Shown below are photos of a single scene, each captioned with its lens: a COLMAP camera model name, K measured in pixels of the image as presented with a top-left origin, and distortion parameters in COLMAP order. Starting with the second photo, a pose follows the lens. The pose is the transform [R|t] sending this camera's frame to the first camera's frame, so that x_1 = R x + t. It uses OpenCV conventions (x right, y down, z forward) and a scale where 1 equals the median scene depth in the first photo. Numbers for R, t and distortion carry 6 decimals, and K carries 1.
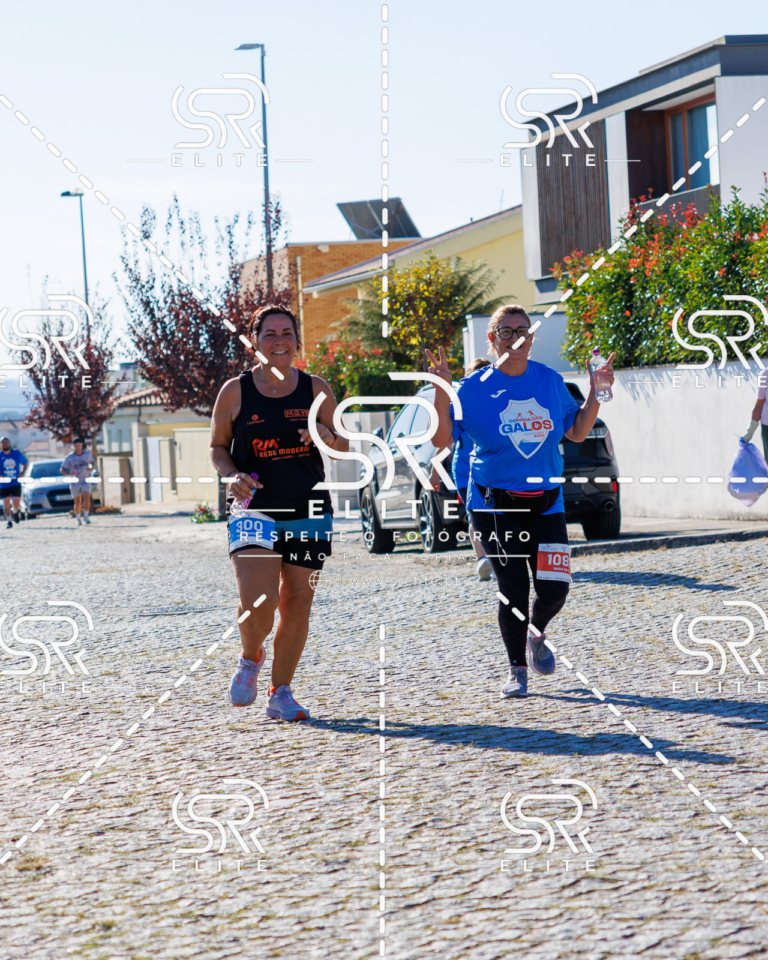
lens RADIAL K [[3248.3, 0, 438.5], [0, 3248.3, 418.3], [0, 0, 1]] dist [0.074733, 0.000000]
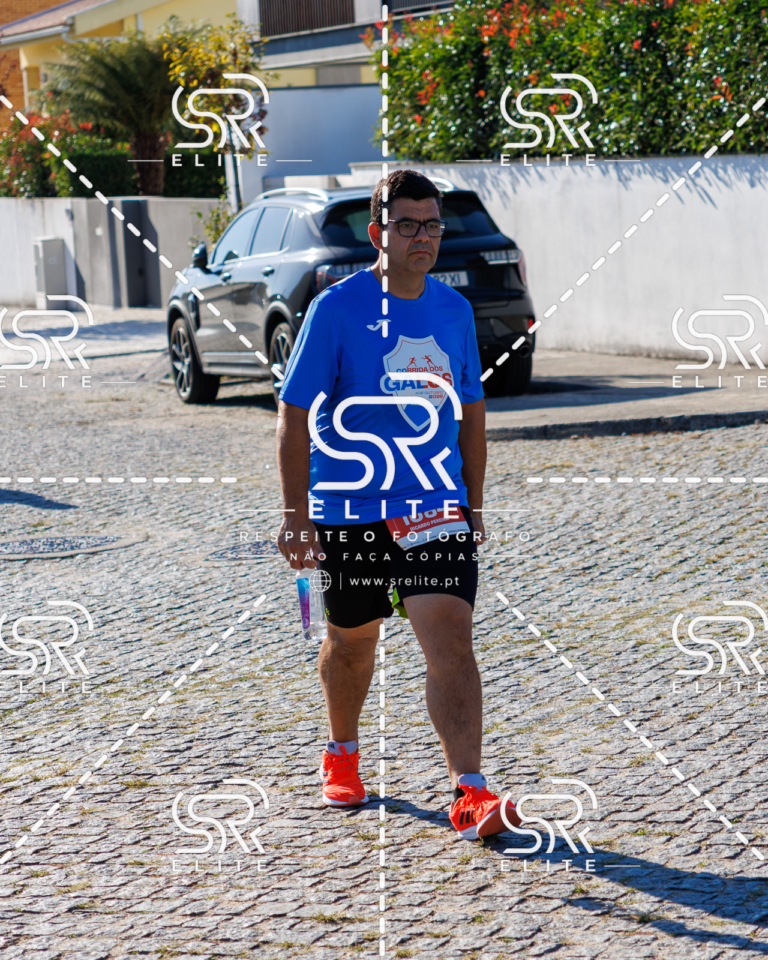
lens RADIAL K [[3248.3, 0, 477.4], [0, 3248.3, 419.7], [0, 0, 1]] dist [0.074733, 0.000000]
pose [[0.989926, -0.010877, 0.141164, -0.058546], [0.000038, 0.997065, 0.076559, -0.013685], [-0.141583, -0.075783, 0.987021, 0.204270]]
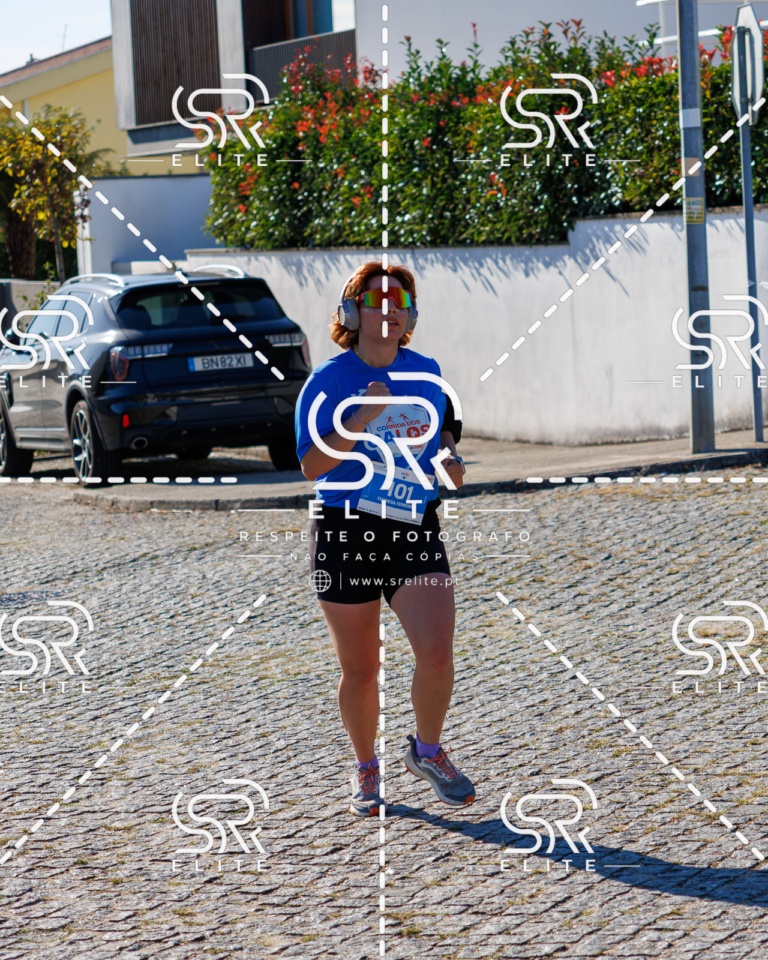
lens RADIAL K [[3248.3, 0, 502.6], [0, 3248.3, 463.7], [0, 0, 1]] dist [0.074733, 0.000000]
pose [[0.985969, -0.004032, 0.166881, -0.031501], [-0.006823, 0.997900, 0.064420, -0.015150], [-0.166790, -0.064655, 0.983870, 0.151965]]
